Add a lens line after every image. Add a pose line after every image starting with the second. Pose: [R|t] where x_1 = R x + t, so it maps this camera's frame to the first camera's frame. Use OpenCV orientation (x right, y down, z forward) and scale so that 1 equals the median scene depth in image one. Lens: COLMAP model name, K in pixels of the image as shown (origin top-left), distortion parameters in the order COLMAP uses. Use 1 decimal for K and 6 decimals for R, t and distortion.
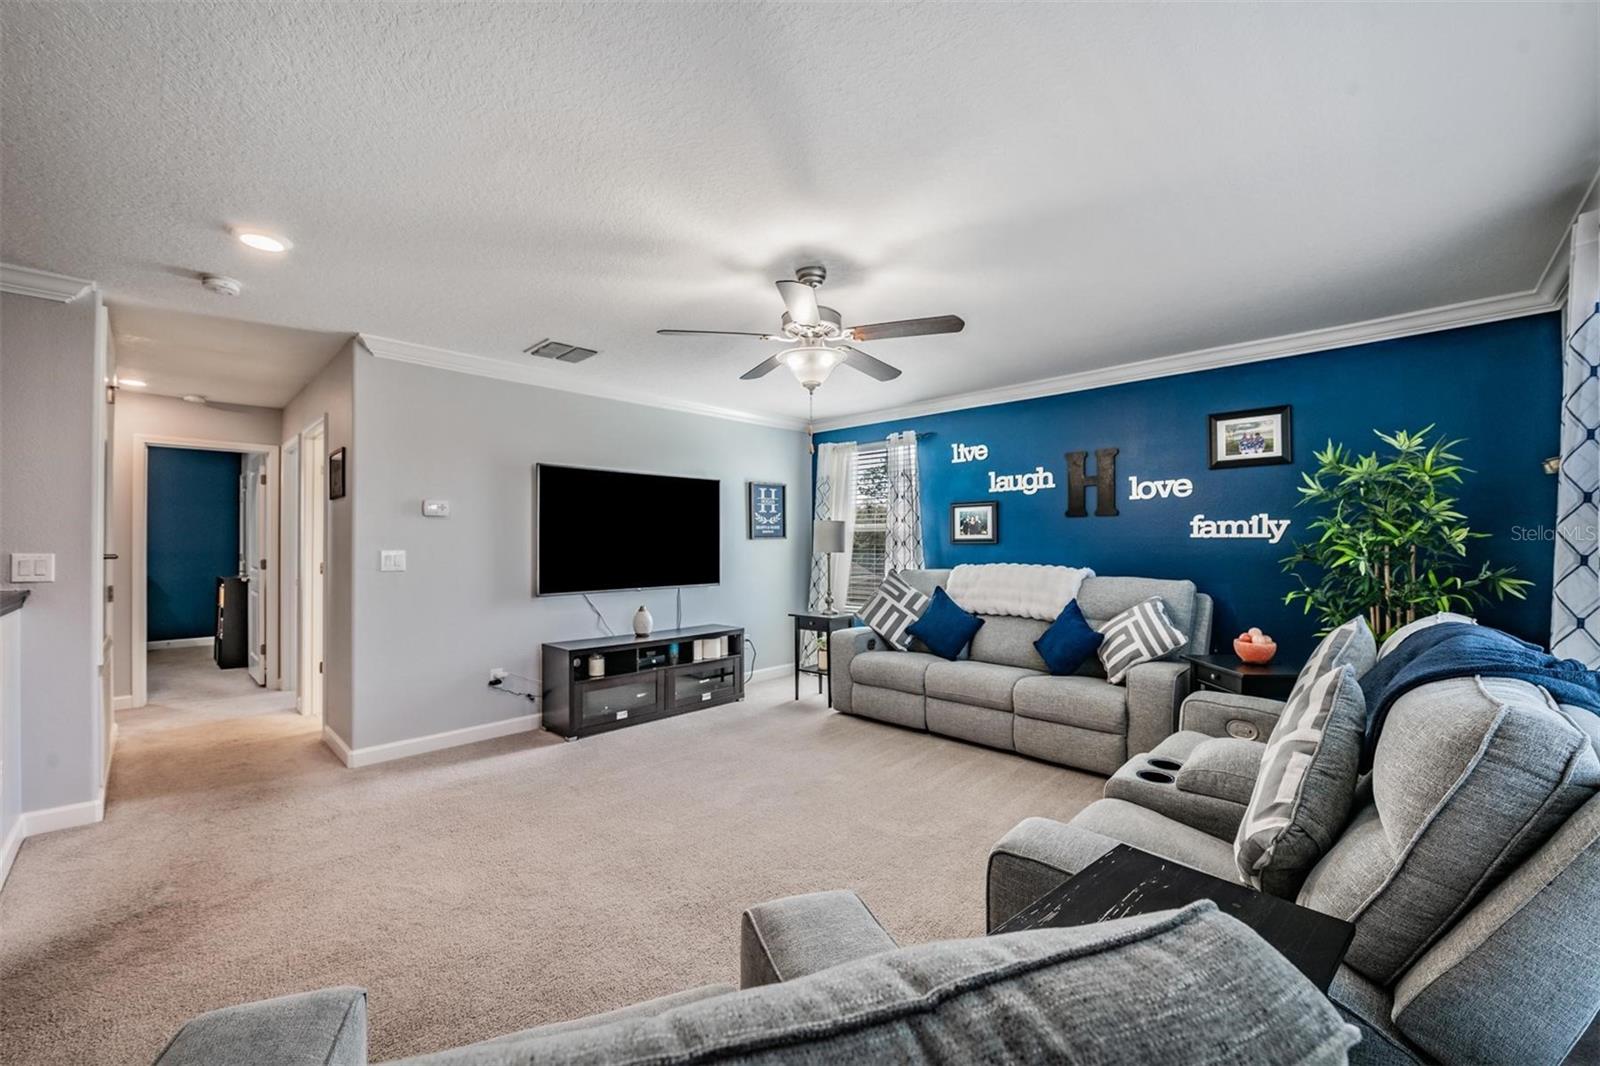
lens RADIAL K [[630.7, 0, 796.8], [0, 630.7, 536.1], [0, 0, 1]] dist [-0.006184, -0.003363]
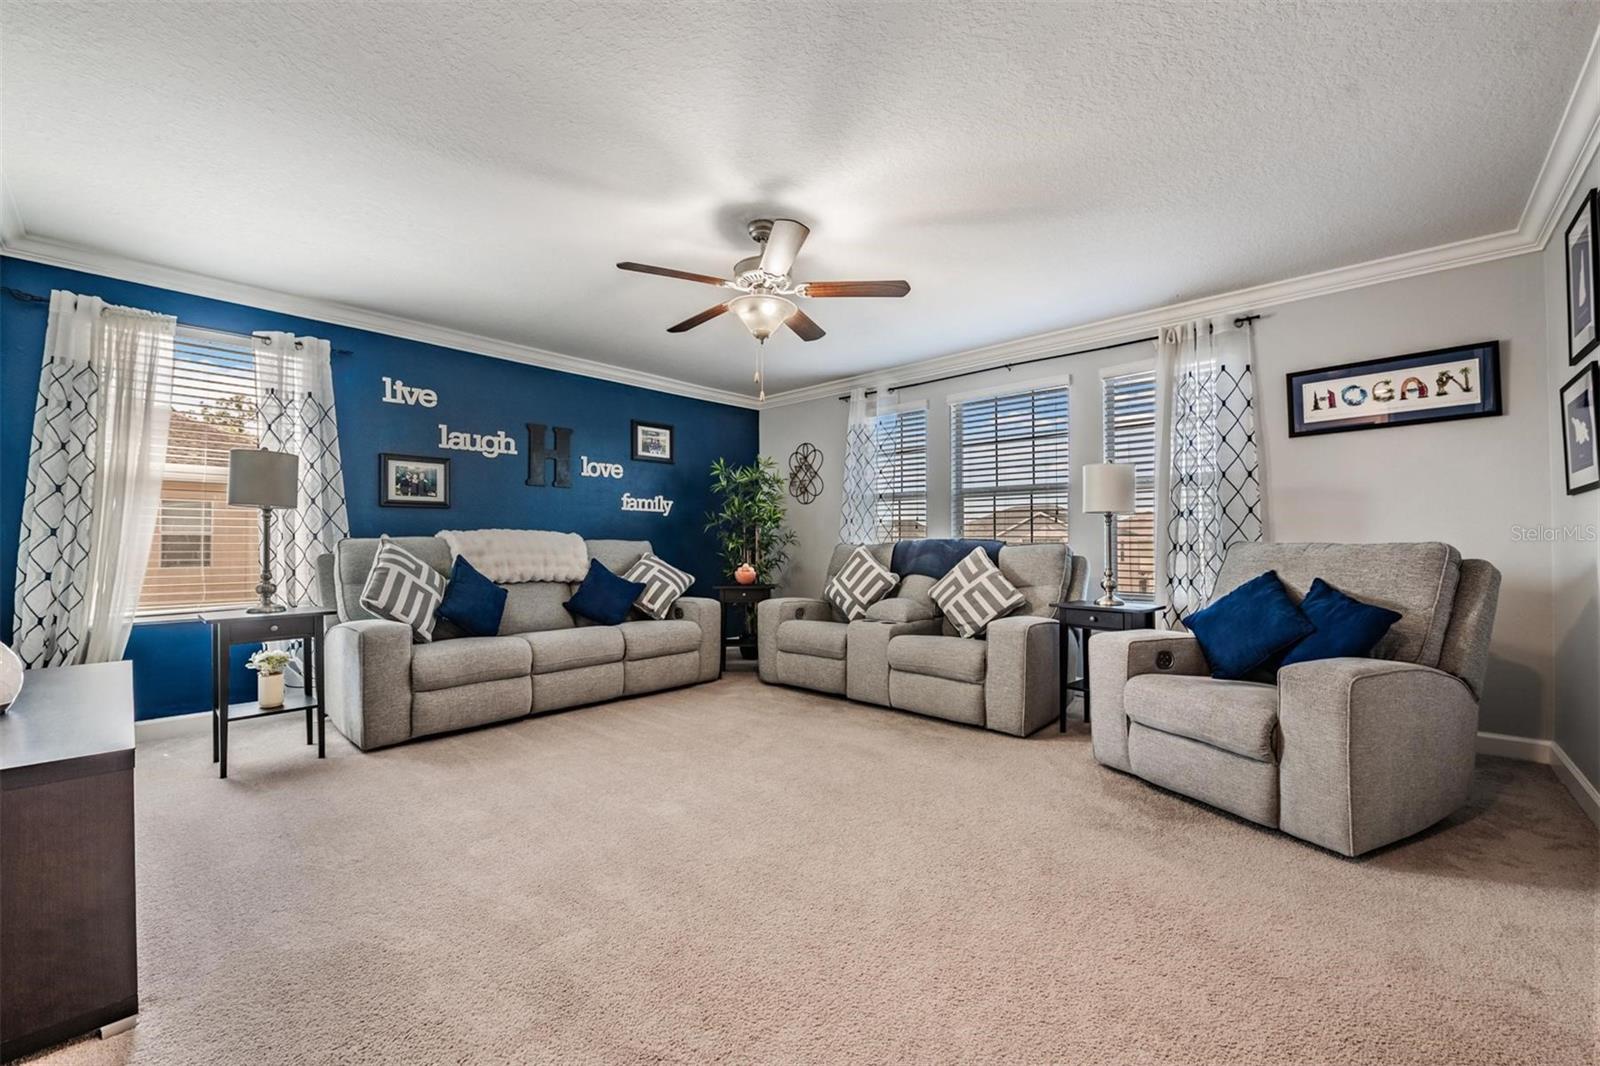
lens RADIAL K [[630.7, 0, 795.7], [0, 630.7, 537.7], [0, 0, 1]] dist [-0.006184, -0.003363]
pose [[-0.010710, 0.010958, 0.999883, -0.662746], [-0.009751, 0.999891, -0.011063, 0.068706], [-0.999895, -0.009869, -0.010602, 0.632193]]
